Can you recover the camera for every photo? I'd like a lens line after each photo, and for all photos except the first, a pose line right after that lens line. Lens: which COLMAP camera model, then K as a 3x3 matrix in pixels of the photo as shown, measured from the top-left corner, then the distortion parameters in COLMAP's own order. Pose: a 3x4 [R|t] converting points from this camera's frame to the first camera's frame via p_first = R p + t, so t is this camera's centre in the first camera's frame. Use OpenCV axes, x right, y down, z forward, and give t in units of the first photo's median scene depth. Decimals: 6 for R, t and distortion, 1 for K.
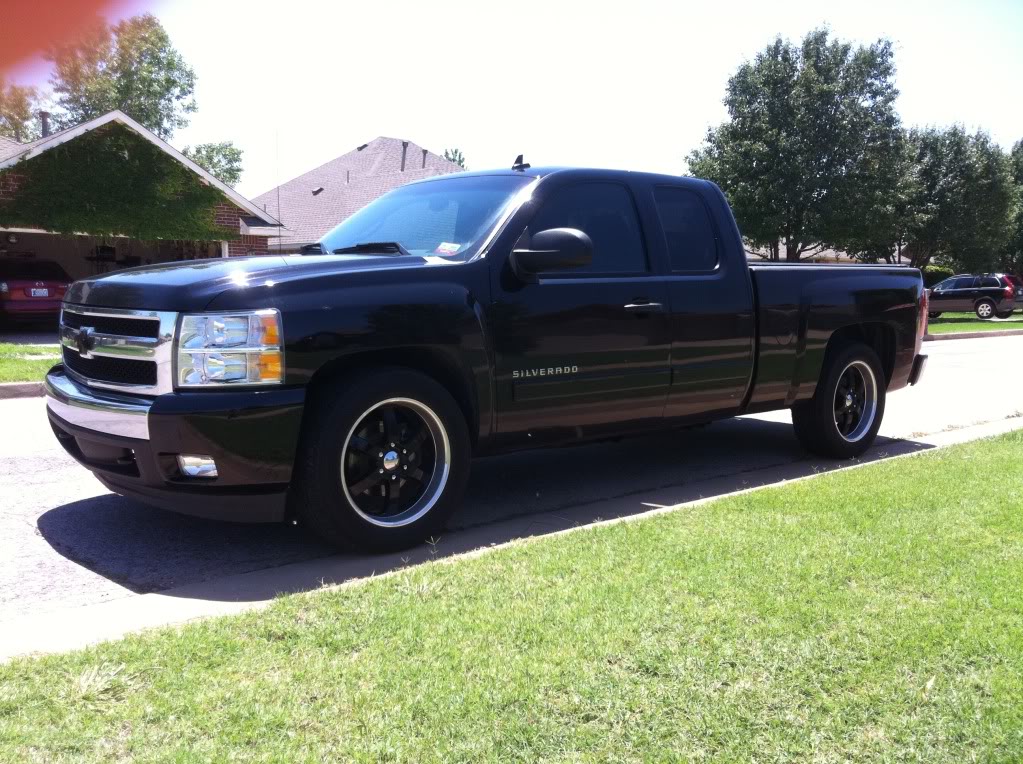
lens RADIAL K [[931.8, 0, 511.5], [0, 931.8, 382.0], [0, 0, 1]] dist [0.003923, -0.013643]
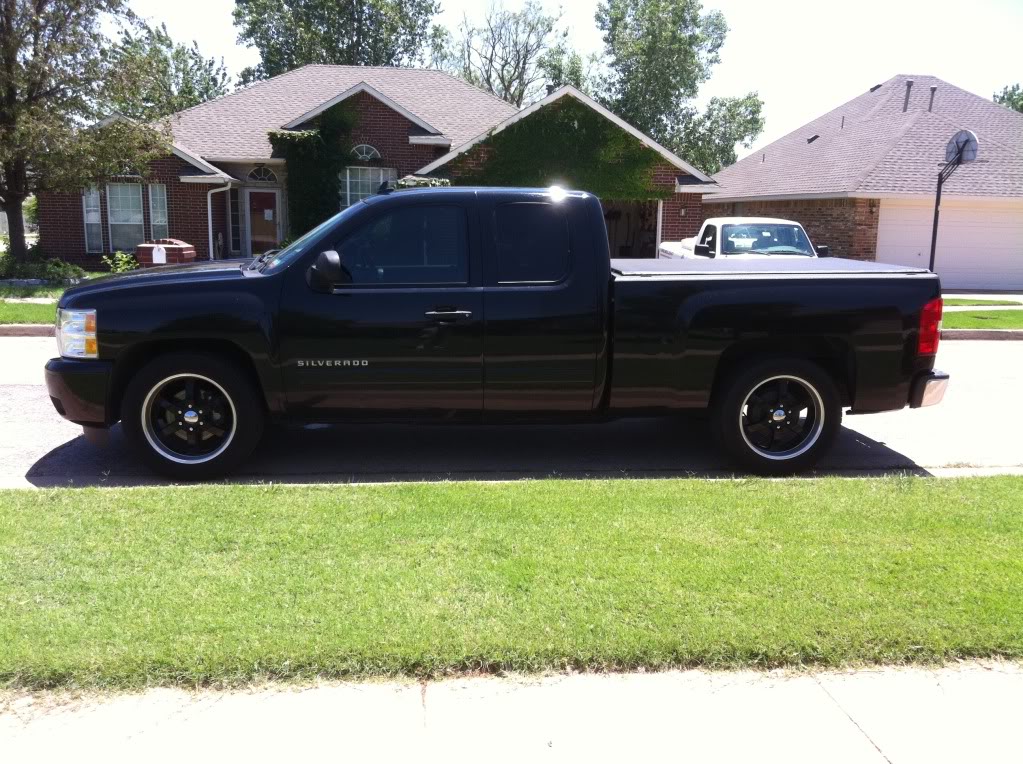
lens RADIAL K [[909.4, 0, 510.3], [0, 909.4, 414.8], [0, 0, 1]] dist [0.010322, -0.013359]
pose [[0.813284, 0.123443, -0.568622, 0.602944], [-0.065168, 0.990413, 0.121803, -0.068567], [0.578206, -0.062004, 0.813531, 0.082352]]
